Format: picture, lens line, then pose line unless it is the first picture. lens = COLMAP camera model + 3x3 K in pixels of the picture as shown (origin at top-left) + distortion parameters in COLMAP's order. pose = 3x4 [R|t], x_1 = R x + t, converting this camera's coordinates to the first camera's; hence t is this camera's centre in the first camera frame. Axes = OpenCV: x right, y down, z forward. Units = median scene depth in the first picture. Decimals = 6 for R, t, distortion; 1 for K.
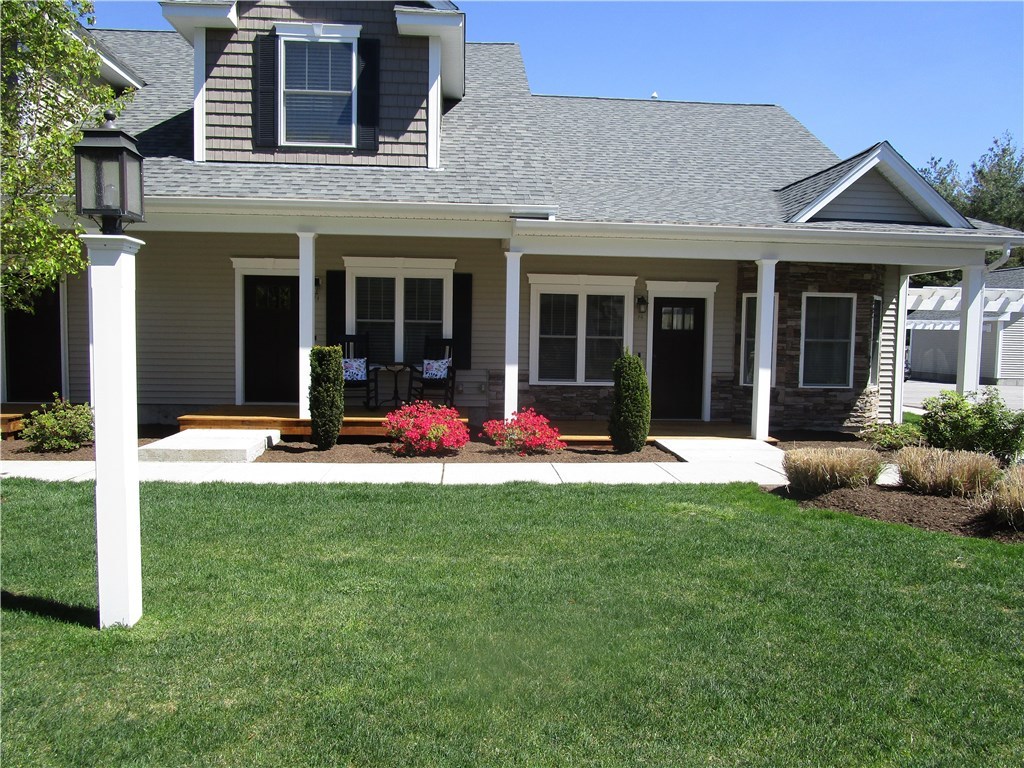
lens RADIAL K [[738.0, 0, 536.6], [0, 738.0, 368.2], [0, 0, 1]] dist [-0.017697, 0.003809]
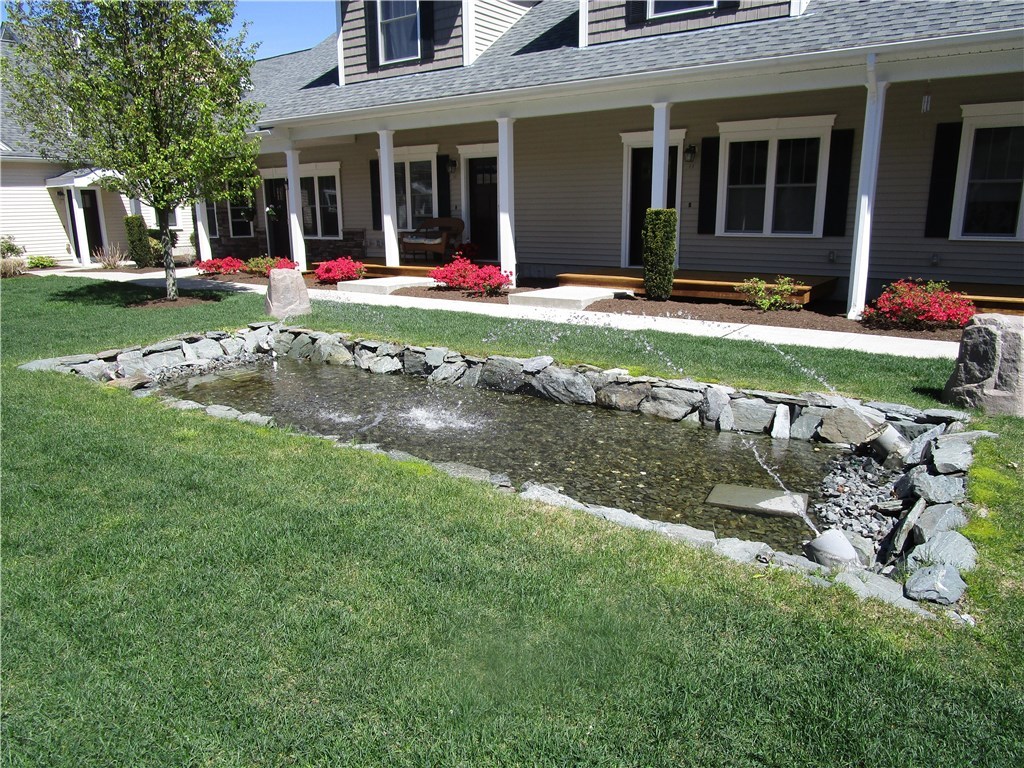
lens RADIAL K [[738.0, 0, 507.4], [0, 738.0, 378.9], [0, 0, 1]] dist [-0.017697, 0.003809]
pose [[0.749705, 0.130983, -0.648680, 0.784999], [-0.005896, 0.981500, 0.191372, 0.007692], [0.661746, -0.139648, 0.736607, 0.061956]]
